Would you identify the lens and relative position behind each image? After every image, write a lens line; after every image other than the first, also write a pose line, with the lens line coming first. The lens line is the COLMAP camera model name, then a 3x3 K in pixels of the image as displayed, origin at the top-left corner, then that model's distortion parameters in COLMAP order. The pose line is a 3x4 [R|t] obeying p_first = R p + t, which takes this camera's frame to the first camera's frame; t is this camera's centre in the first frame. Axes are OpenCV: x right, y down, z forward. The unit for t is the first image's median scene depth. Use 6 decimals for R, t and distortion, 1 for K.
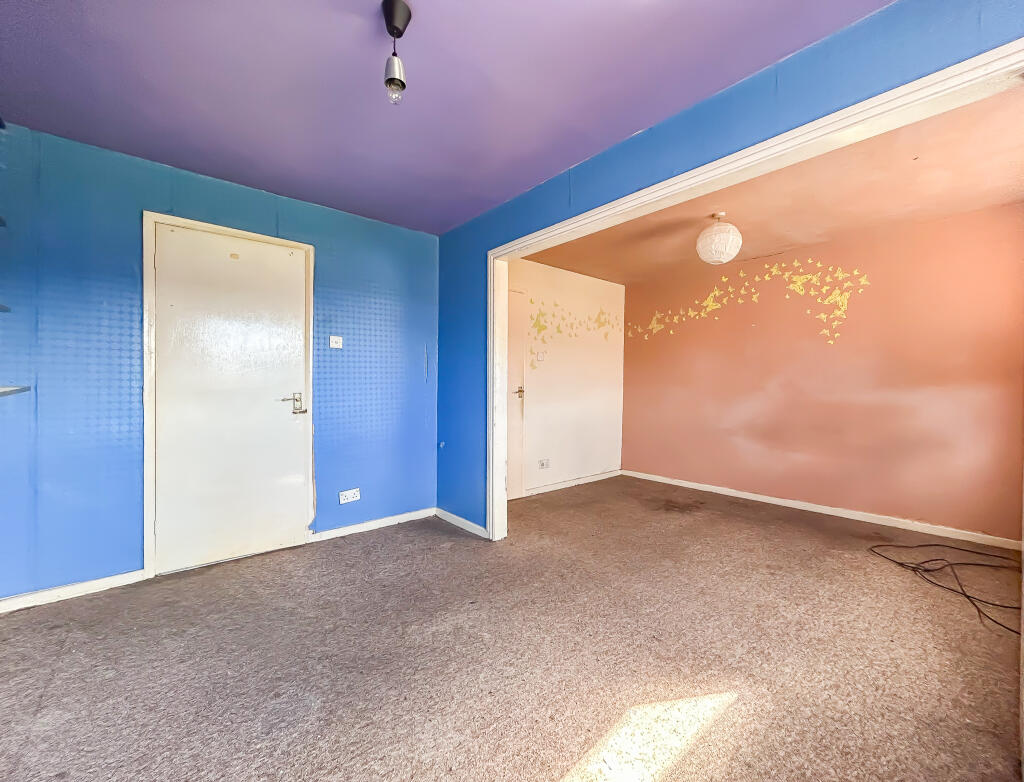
lens RADIAL K [[423.8, 0, 517.1], [0, 423.8, 393.0], [0, 0, 1]] dist [-0.001660, 0.000674]
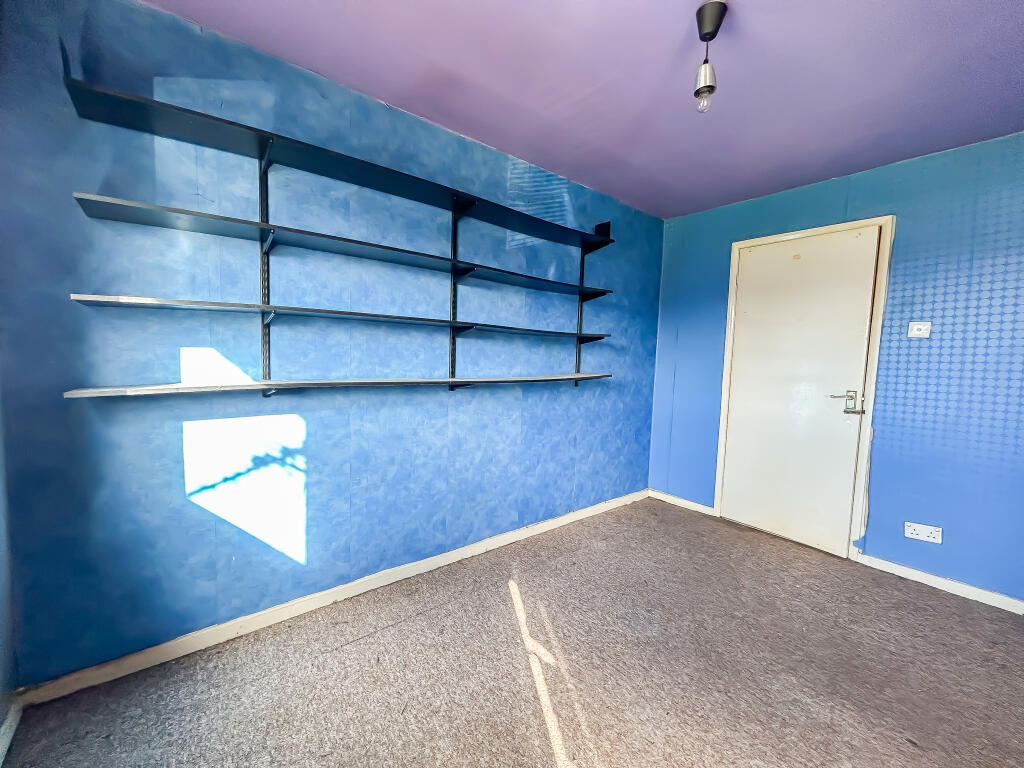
lens RADIAL K [[416.5, 0, 510.9], [0, 416.5, 385.1], [0, 0, 1]] dist [-0.003693, 0.001460]
pose [[-0.033362, 0.075082, -0.996619, 0.366851], [-0.045741, 0.996015, 0.076567, -0.044386], [0.998396, 0.048141, -0.029795, 0.289595]]
